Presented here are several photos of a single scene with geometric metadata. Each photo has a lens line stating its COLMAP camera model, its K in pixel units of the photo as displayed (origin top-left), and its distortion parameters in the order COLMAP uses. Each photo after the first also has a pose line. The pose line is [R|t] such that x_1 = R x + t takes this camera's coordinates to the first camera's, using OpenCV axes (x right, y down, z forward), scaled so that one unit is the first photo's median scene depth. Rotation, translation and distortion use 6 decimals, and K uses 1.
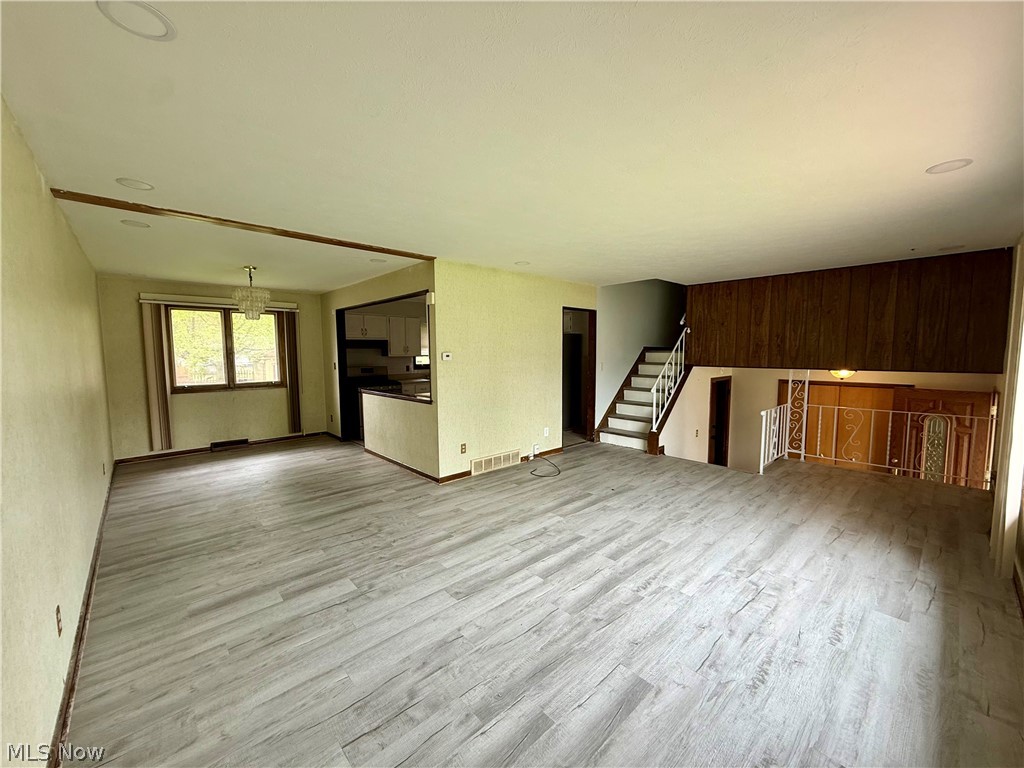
lens RADIAL K [[405.5, 0, 513.9], [0, 405.5, 384.8], [0, 0, 1]] dist [0.000511, 0.000025]
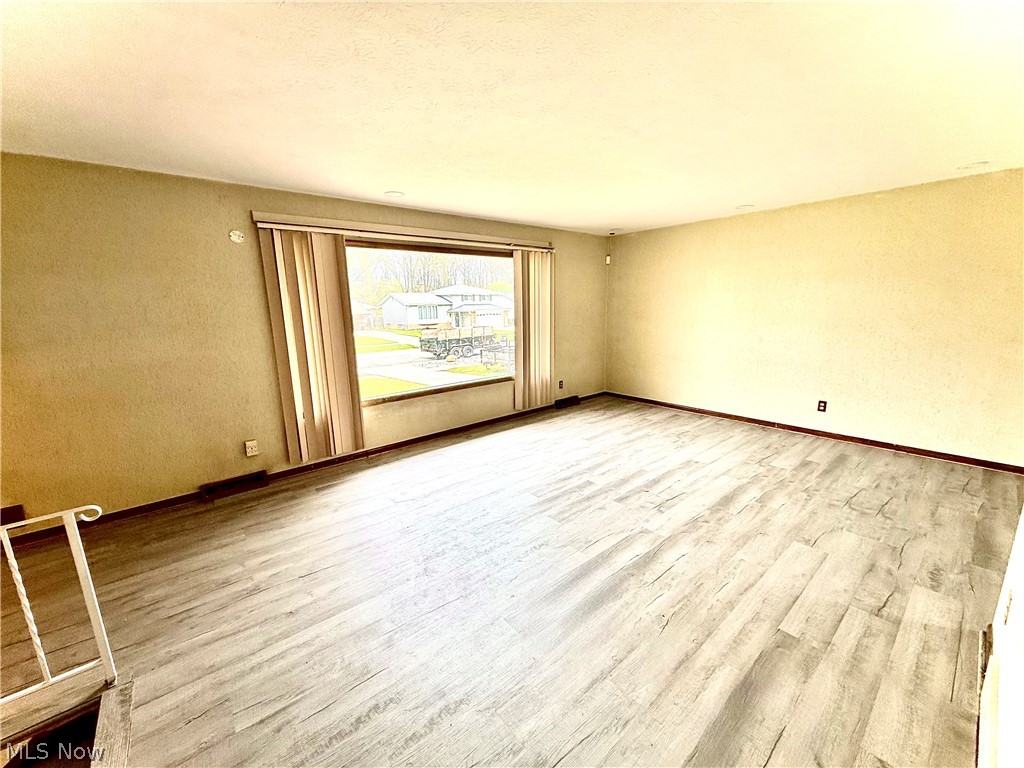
lens RADIAL K [[405.5, 0, 512.2], [0, 405.5, 386.8], [0, 0, 1]] dist [0.000511, 0.000025]
pose [[-0.998456, 0.017519, 0.052711, 0.360719], [0.031749, 0.958662, 0.282772, -0.165804], [-0.045578, 0.284009, -0.957738, 1.858236]]
